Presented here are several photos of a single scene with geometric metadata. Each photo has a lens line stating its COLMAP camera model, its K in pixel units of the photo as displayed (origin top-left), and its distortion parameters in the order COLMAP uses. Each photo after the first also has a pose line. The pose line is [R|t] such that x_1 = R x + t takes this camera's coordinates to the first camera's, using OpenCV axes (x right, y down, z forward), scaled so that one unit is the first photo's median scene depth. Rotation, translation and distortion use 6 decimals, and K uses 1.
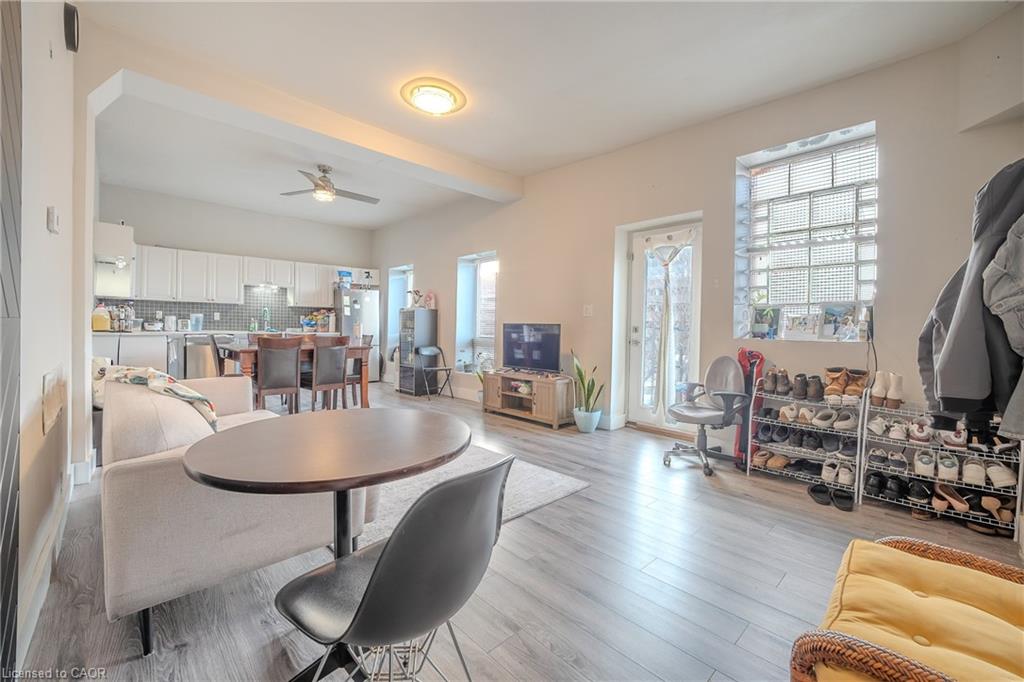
lens RADIAL K [[421.7, 0, 512.0], [0, 421.7, 341.0], [0, 0, 1]] dist [0.000095, 0.000071]
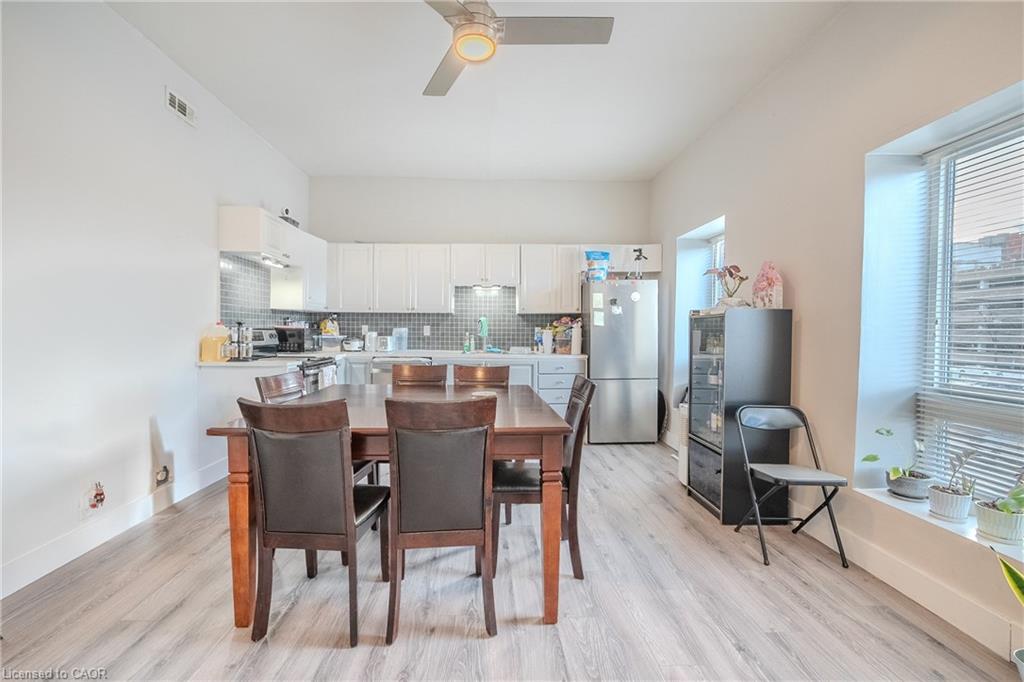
lens RADIAL K [[426.9, 0, 481.9], [0, 426.9, 332.7], [0, 0, 1]] dist [-0.016199, 0.000203]
pose [[0.717592, -0.002369, -0.696460, -0.110604], [-0.019112, 0.999551, -0.023091, -0.039193], [0.696202, 0.029881, 0.717224, 0.527550]]
